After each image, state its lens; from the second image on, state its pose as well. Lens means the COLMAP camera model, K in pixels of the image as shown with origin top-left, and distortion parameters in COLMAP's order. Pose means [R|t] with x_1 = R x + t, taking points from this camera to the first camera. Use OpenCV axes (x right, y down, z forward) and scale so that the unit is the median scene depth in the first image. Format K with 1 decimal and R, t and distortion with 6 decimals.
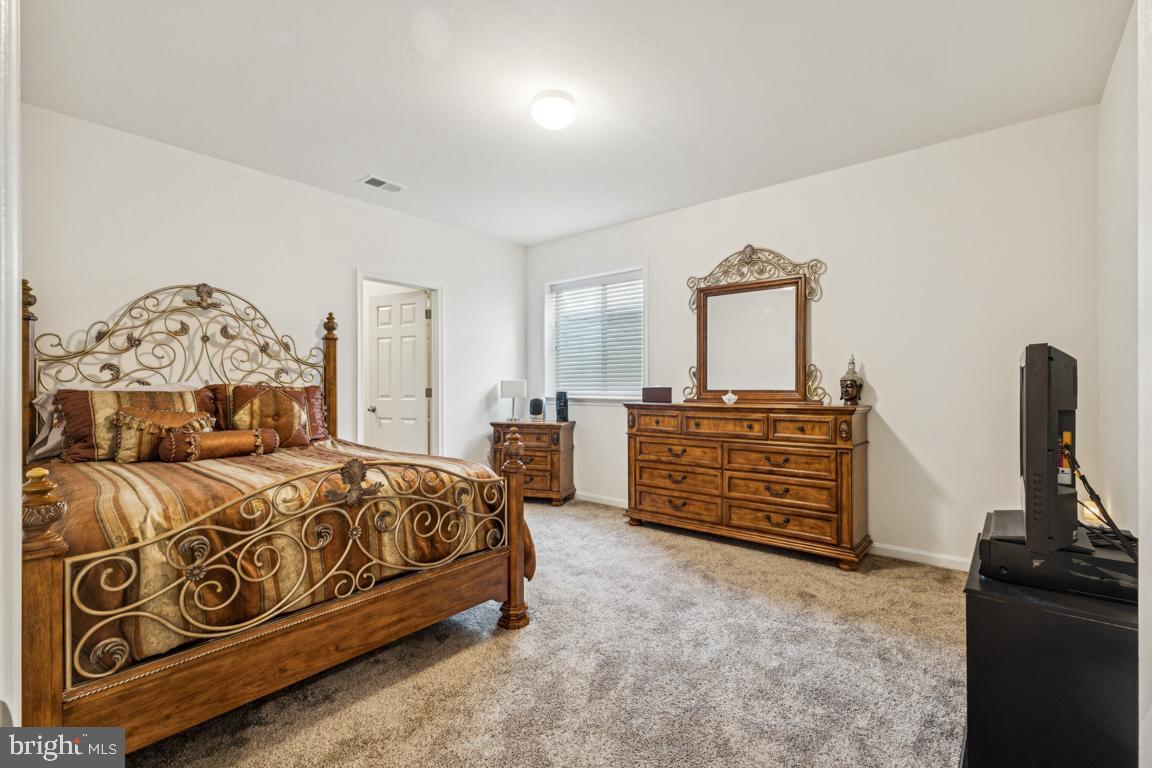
lens RADIAL K [[504.1, 0, 576.5], [0, 504.1, 384.3], [0, 0, 1]] dist [0.006596, -0.001198]
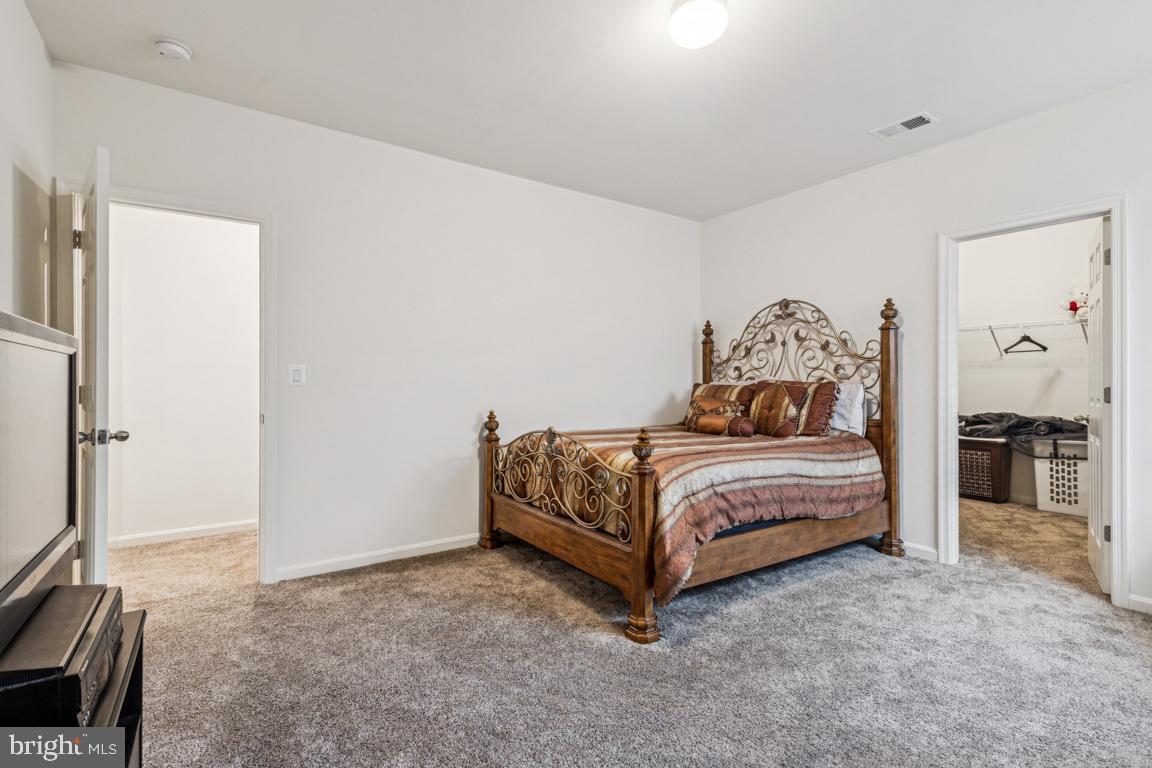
lens RADIAL K [[504.1, 0, 575.1], [0, 504.1, 382.6], [0, 0, 1]] dist [0.006596, -0.001198]
pose [[-0.240756, 0.002871, -0.970582, 0.593500], [0.000777, 0.999996, 0.002765, 0.002159], [0.970585, -0.000089, -0.240757, 0.809118]]
